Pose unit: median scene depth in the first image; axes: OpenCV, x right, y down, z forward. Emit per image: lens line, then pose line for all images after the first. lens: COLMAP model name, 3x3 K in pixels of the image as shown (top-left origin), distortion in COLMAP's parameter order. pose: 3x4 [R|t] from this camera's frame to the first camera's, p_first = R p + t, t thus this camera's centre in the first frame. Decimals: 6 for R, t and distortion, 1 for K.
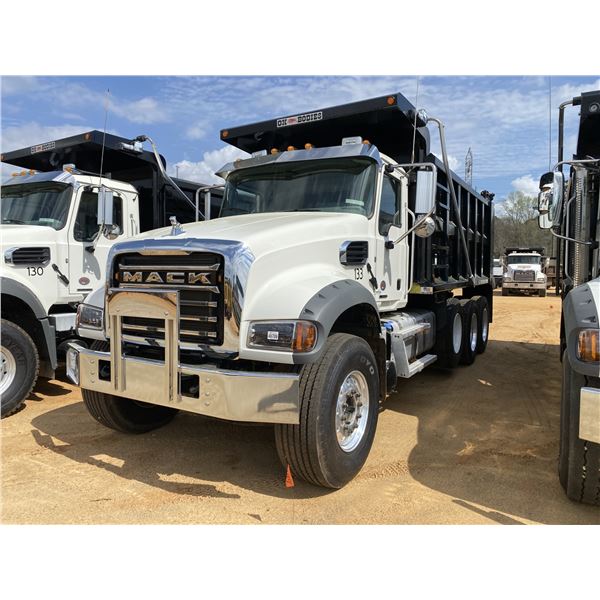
lens RADIAL K [[471.2, 0, 300.7], [0, 471.2, 294.6], [0, 0, 1]] dist [-0.002369, -0.025681]
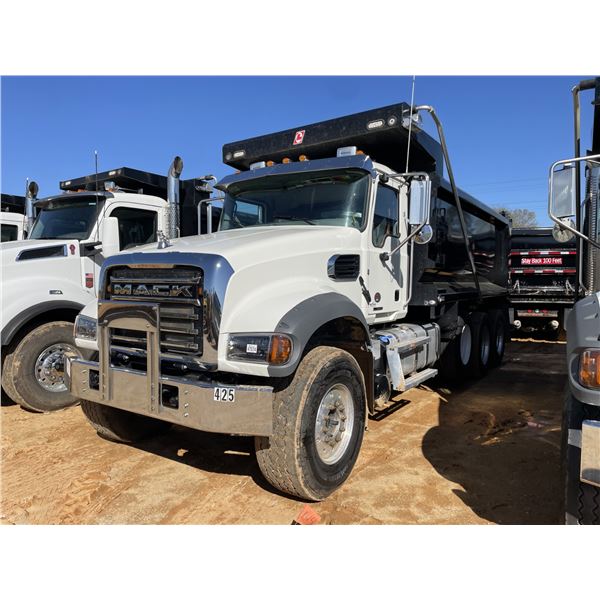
lens RADIAL K [[471.2, 0, 291.0], [0, 471.2, 301.2], [0, 0, 1]] dist [-0.002369, -0.025681]
pose [[0.996935, 0.002505, -0.078194, 0.093147], [-0.002908, 0.999983, -0.005050, -0.007677], [0.078181, 0.005262, 0.996925, 0.003104]]
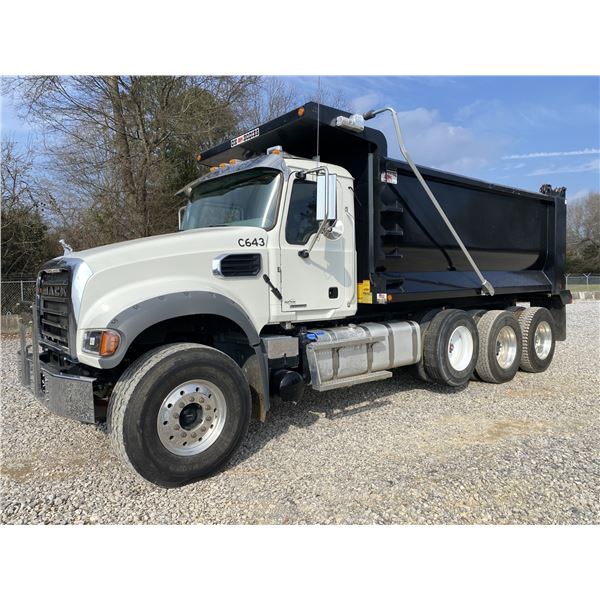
lens RADIAL K [[471.2, 0, 311.8], [0, 471.2, 298.8], [0, 0, 1]] dist [-0.002369, -0.025681]
pose [[0.940162, -0.002667, -0.340717, 0.706712], [0.001950, 0.999995, -0.002445, -0.011382], [0.340722, 0.001634, 0.940163, 0.108828]]
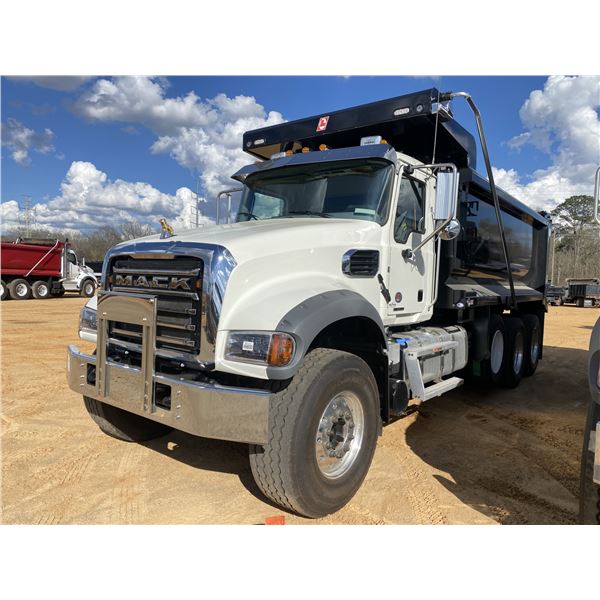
lens RADIAL K [[473.4, 0, 301.0], [0, 473.4, 296.4], [0, 0, 1]] dist [-0.023050, -0.000587]
pose [[0.990864, 0.031355, -0.131172, 0.140512], [-0.033077, 0.999393, -0.010971, -0.005586], [0.130749, 0.015209, 0.991299, 0.080897]]
